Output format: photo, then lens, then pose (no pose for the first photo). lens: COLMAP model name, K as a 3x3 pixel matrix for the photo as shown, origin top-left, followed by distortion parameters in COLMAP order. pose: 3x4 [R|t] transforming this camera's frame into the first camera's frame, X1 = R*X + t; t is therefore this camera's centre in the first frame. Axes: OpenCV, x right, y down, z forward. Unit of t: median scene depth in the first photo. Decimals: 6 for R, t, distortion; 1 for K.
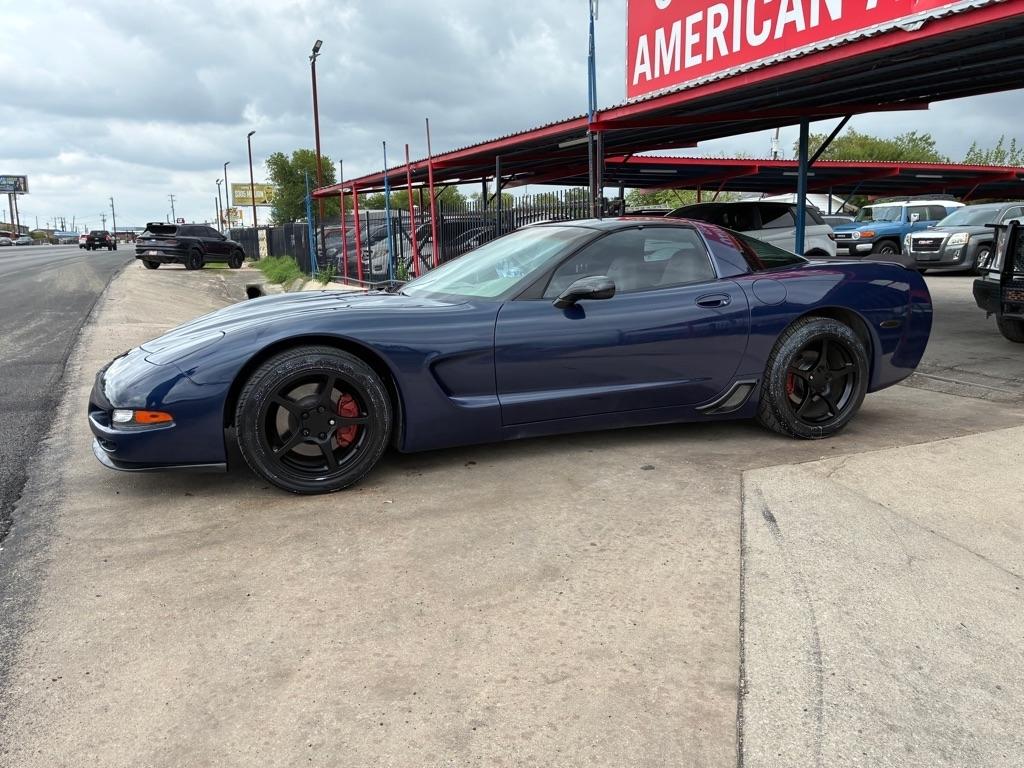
lens RADIAL K [[774.3, 0, 516.6], [0, 774.3, 378.6], [0, 0, 1]] dist [0.046059, -0.067898]
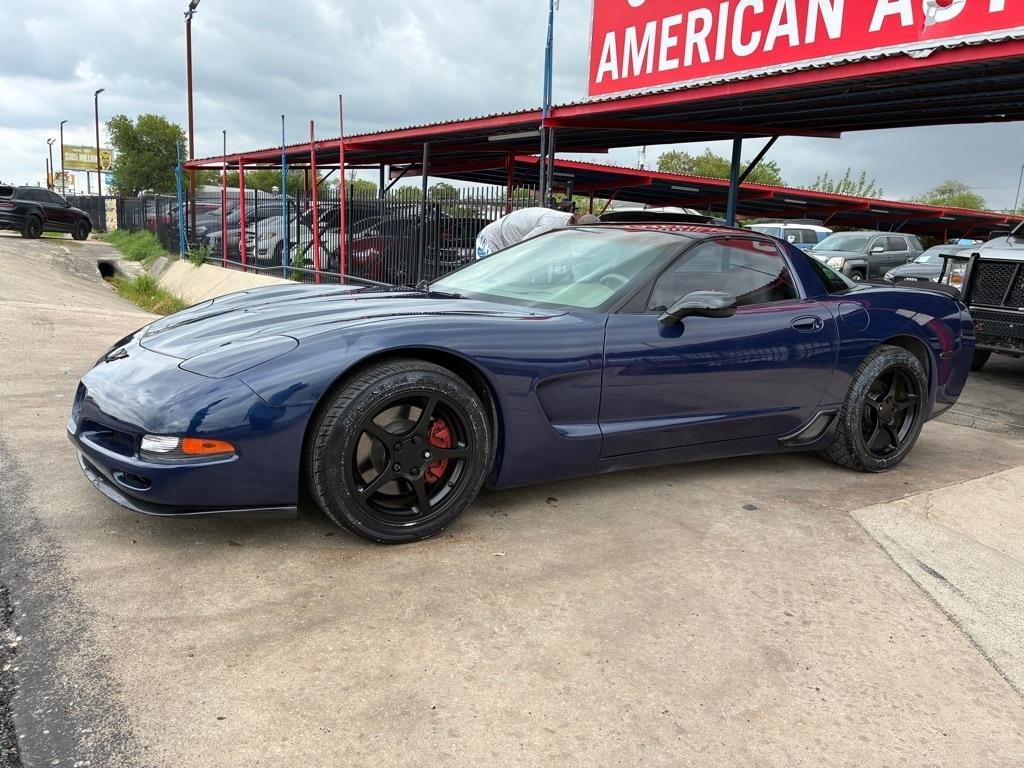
lens RADIAL K [[774.5, 0, 525.6], [0, 774.5, 385.4], [0, 0, 1]] dist [0.047935, -0.068991]
pose [[0.980296, 0.035379, 0.194338, -0.265504], [-0.037921, 0.999237, 0.009375, -0.024862], [-0.193858, -0.016560, 0.980890, 0.167450]]
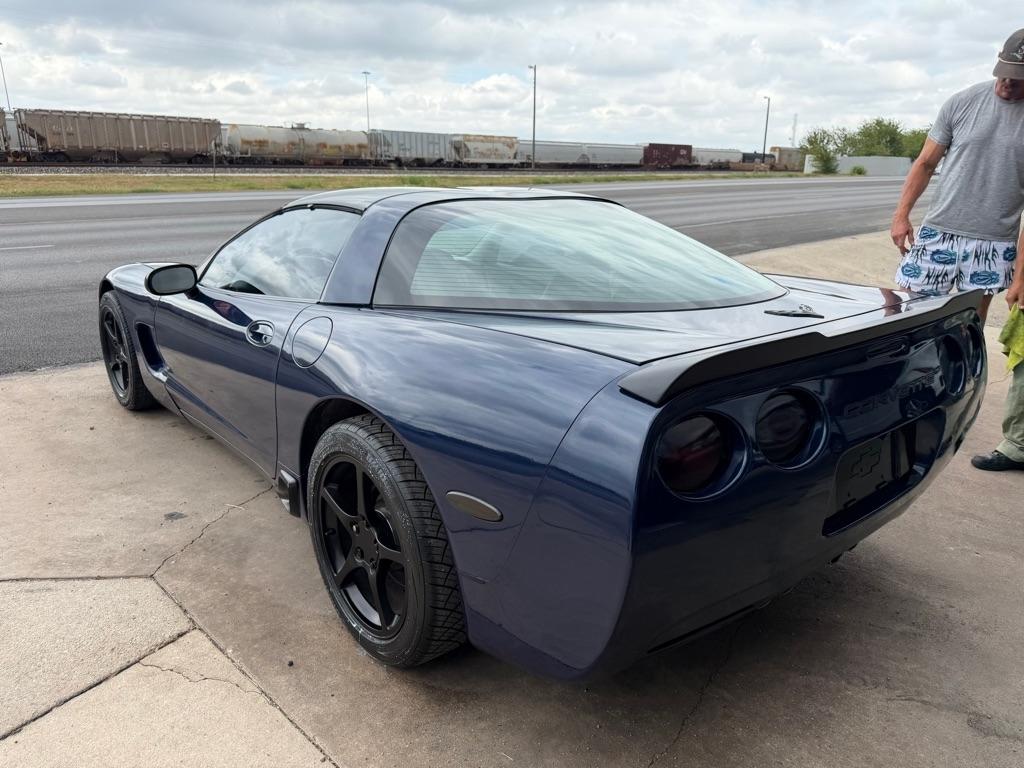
lens RADIAL K [[748.7, 0, 512.0], [0, 748.7, 384.0], [0, 0, 1]] dist [-0.004117, 0.001877]
pose [[0.323828, 0.277657, -0.904457, 0.931238], [-0.176500, 0.956915, 0.230568, -0.249774], [0.929507, 0.084972, 0.358882, 1.032604]]
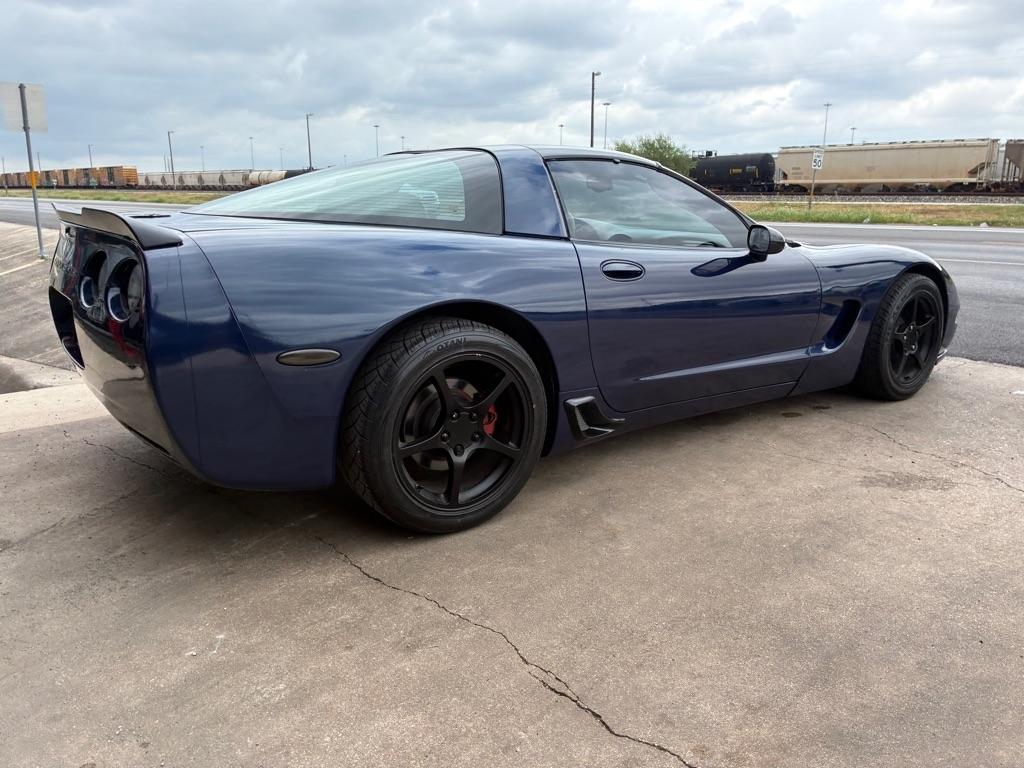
lens RADIAL K [[774.3, 0, 516.6], [0, 774.3, 378.6], [0, 0, 1]] dist [0.046059, -0.067898]
pose [[-0.967449, 0.062202, -0.245304, 0.371470], [-0.040966, 0.918046, 0.394353, -0.371910], [0.249729, 0.391565, -0.885614, 2.164220]]
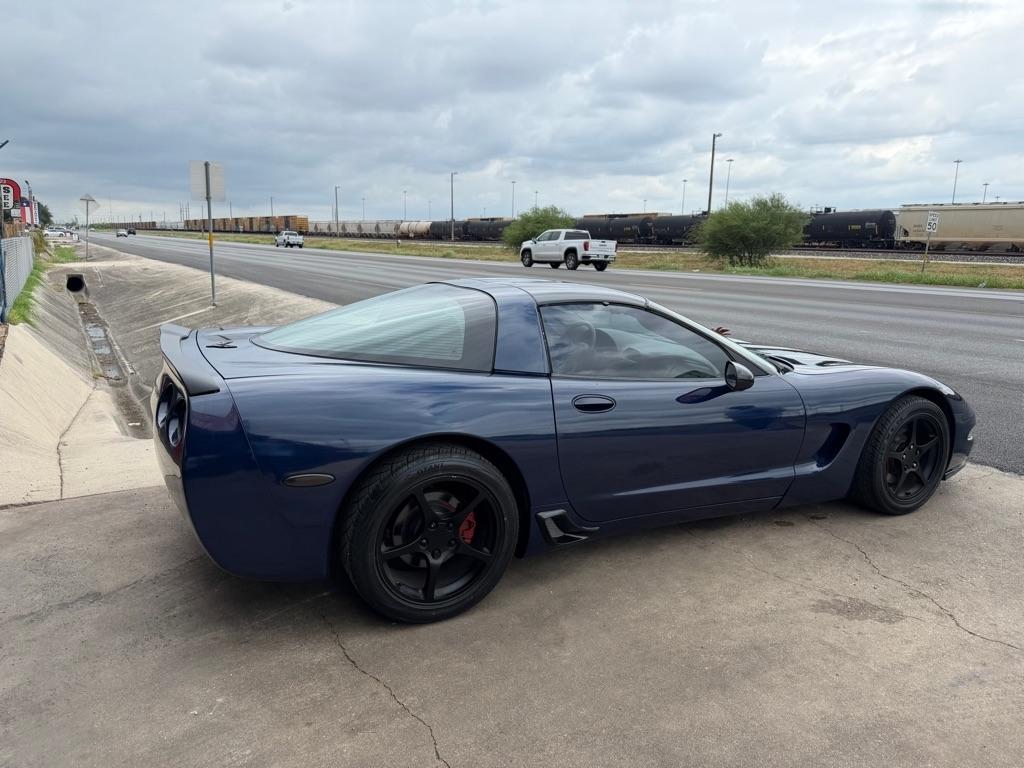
lens RADIAL K [[720.9, 0, 507.3], [0, 720.9, 374.6], [0, 0, 1]] dist [0.048490, -0.068347]
pose [[-0.996848, 0.003169, -0.079277, 0.248481], [-0.024974, 0.935876, 0.351444, -0.486551], [0.075307, 0.352316, -0.932846, 2.222692]]
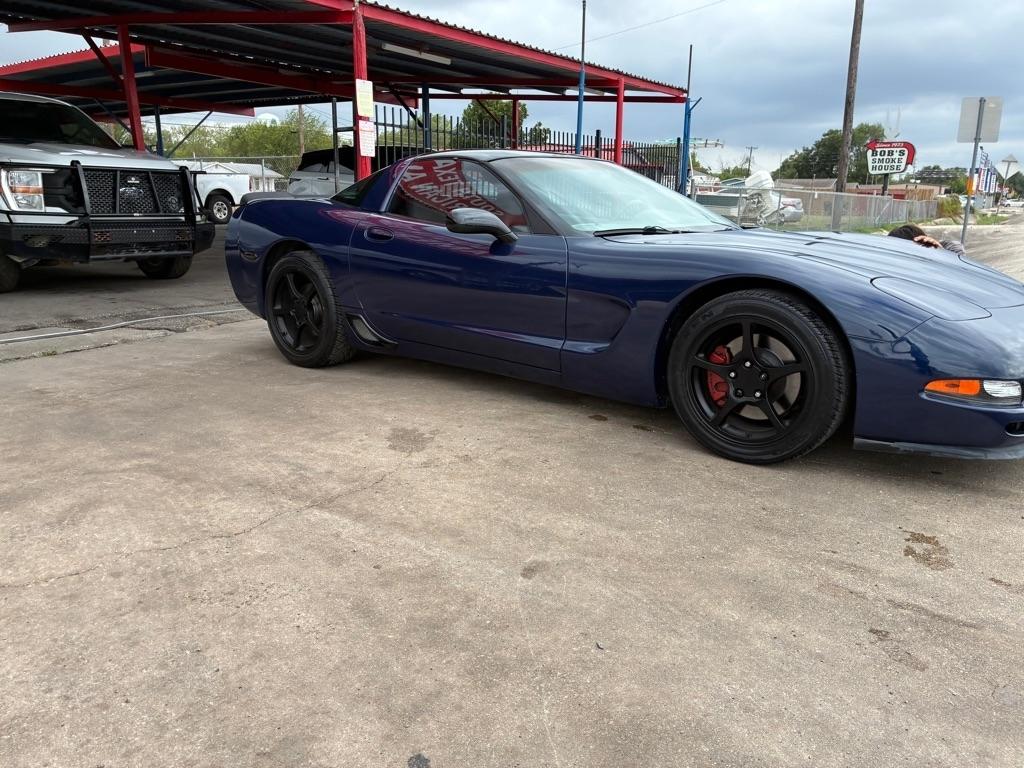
lens RADIAL K [[769.3, 0, 501.4], [0, 769.3, 376.6], [0, 0, 1]] dist [0.054014, -0.073430]
pose [[-0.489672, -0.193864, 0.850081, -0.928830], [0.146311, 0.942873, 0.299305, -0.291444], [-0.859543, 0.270938, -0.433334, 1.875851]]
